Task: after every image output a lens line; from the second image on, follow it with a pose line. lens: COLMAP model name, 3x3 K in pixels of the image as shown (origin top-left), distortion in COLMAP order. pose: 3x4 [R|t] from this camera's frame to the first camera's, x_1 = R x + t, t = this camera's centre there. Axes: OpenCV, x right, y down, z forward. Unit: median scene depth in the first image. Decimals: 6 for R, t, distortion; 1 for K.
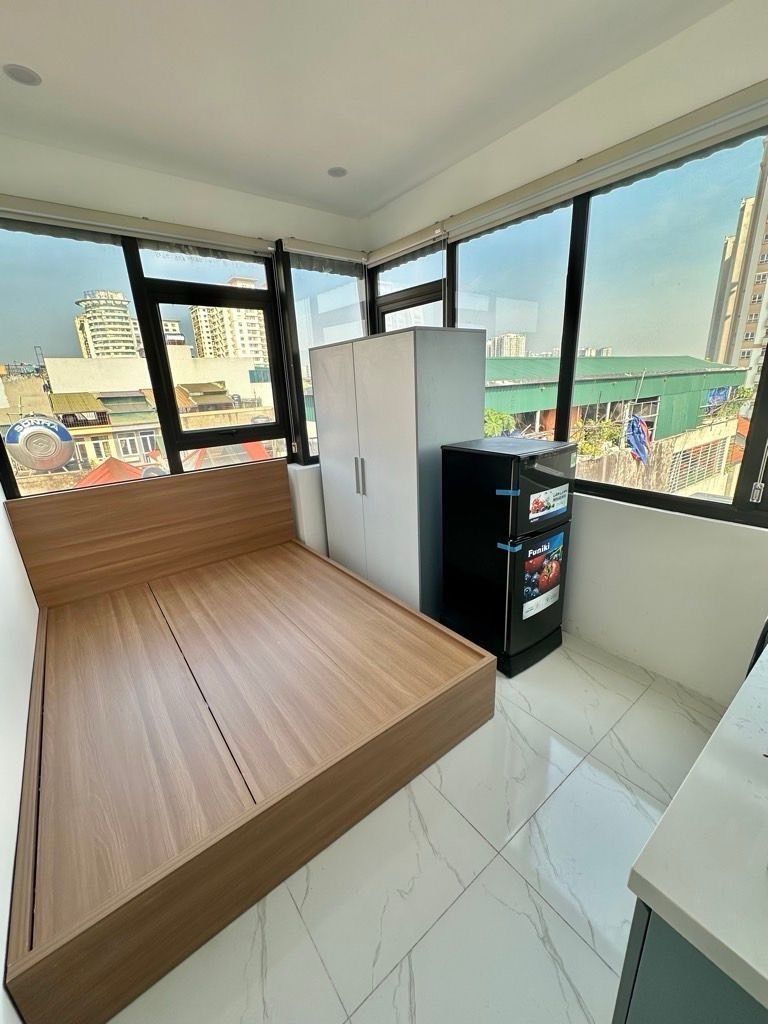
lens RADIAL K [[408.9, 0, 384.4], [0, 408.9, 510.6], [0, 0, 1]] dist [0.000138, 0.001182]
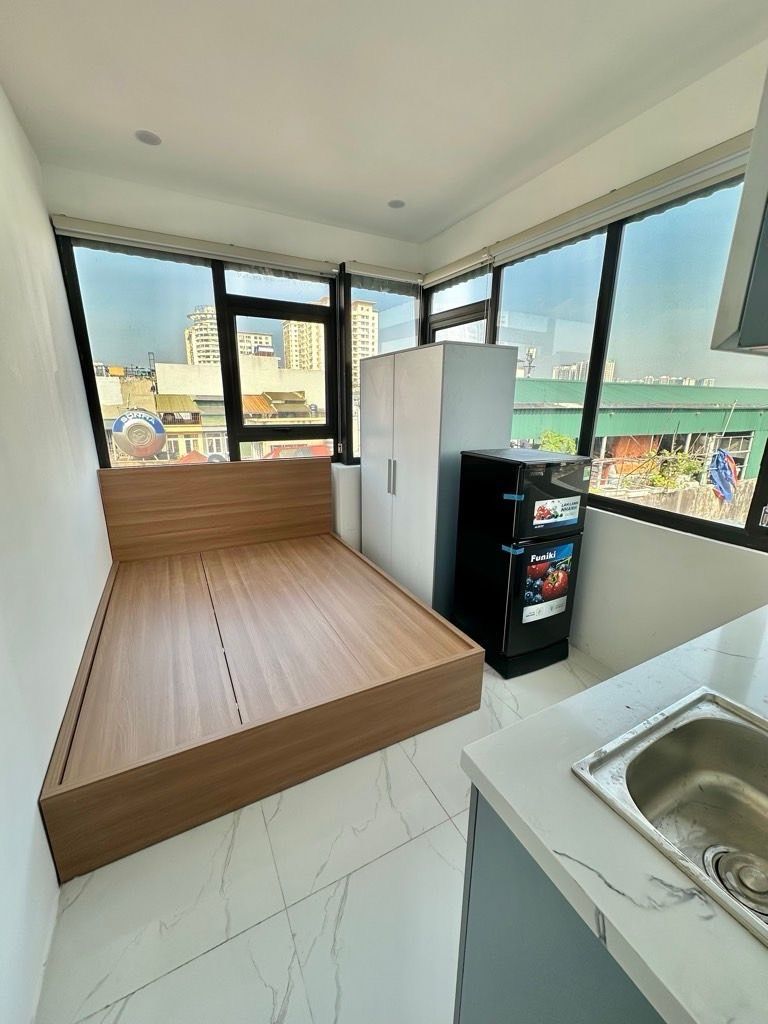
lens RADIAL K [[408.9, 0, 383.5], [0, 408.9, 510.1], [0, 0, 1]] dist [0.000138, 0.001182]
pose [[0.983086, 0.097736, -0.154888, 0.106125], [-0.103789, 0.994101, -0.031471, 0.044007], [0.150898, 0.047014, 0.987431, -0.071683]]
